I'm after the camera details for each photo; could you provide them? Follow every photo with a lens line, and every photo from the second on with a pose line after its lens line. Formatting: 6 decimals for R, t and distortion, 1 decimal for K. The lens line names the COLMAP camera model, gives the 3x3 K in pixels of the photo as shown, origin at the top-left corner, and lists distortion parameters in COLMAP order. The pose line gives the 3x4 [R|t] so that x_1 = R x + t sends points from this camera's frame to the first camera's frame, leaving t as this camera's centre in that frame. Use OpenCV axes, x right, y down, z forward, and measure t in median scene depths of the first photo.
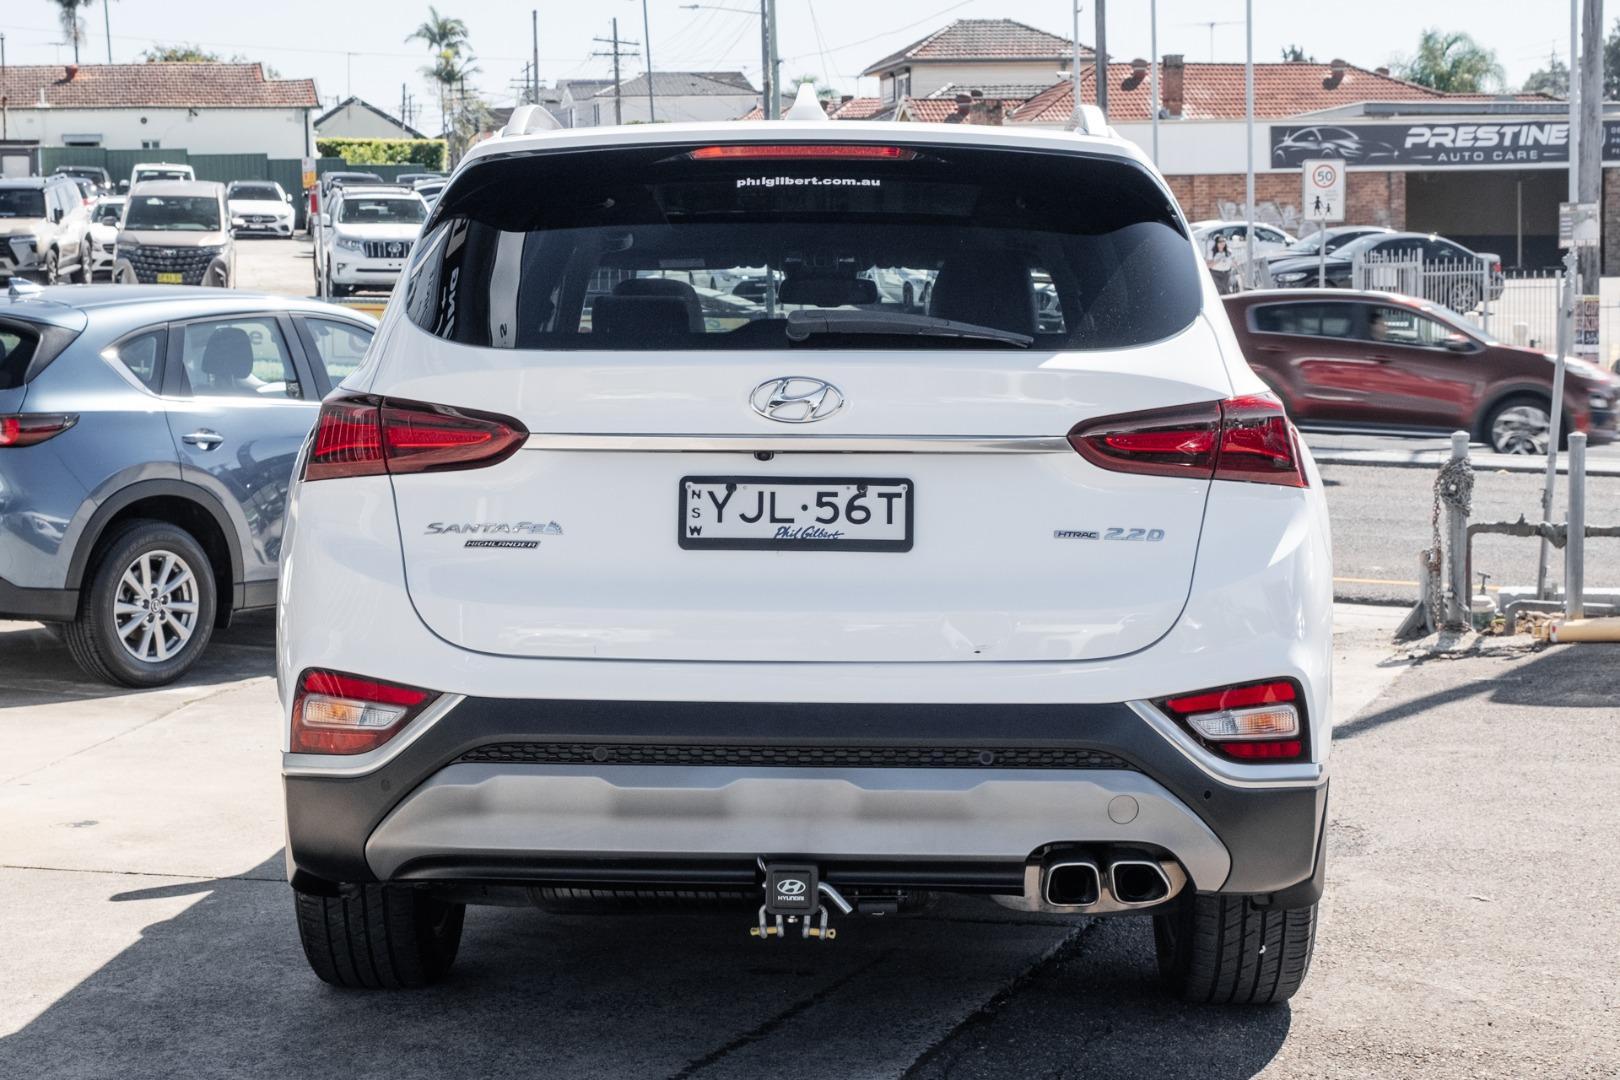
lens RADIAL K [[3121.9, 0, 754.3], [0, 3121.9, 462.8], [0, 0, 1]] dist [0.062864, 0.000000]
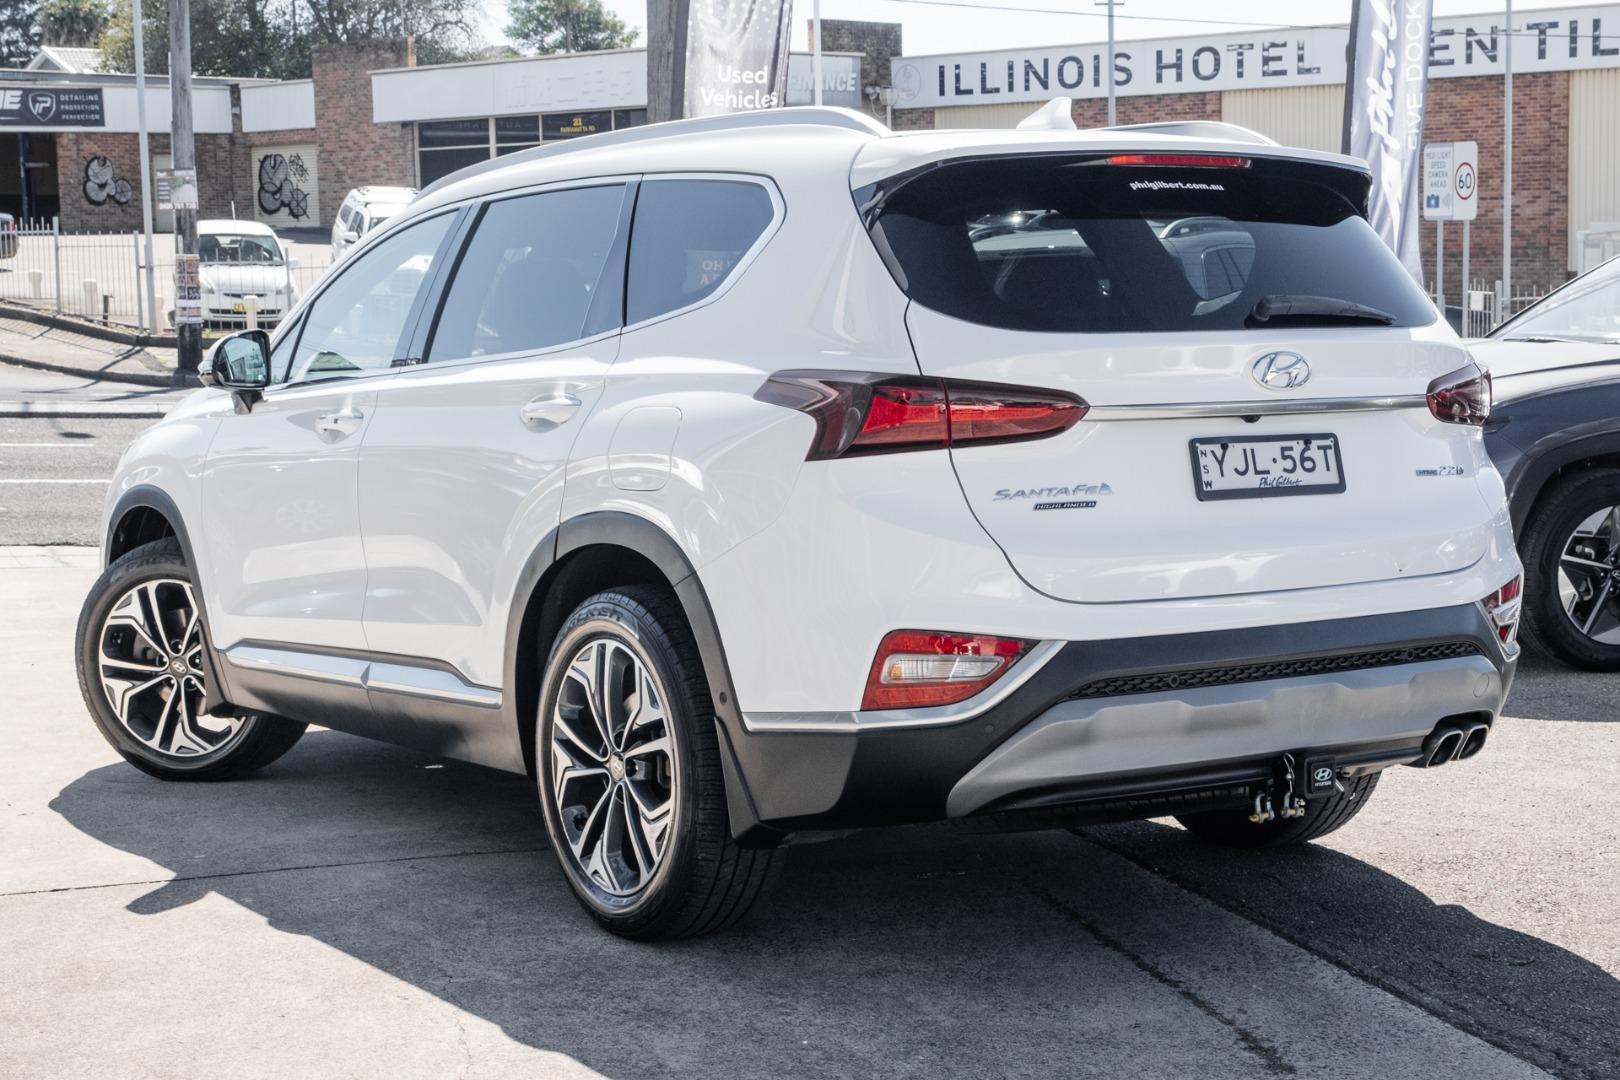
lens RADIAL K [[2918.4, 0, 864.6], [0, 2918.4, 489.4], [0, 0, 1]] dist [0.053526, 0.000000]
pose [[0.794556, -0.051500, 0.605003, -0.785050], [0.033388, 0.998595, 0.041154, -0.025980], [-0.606272, -0.012500, 0.795159, 0.205124]]
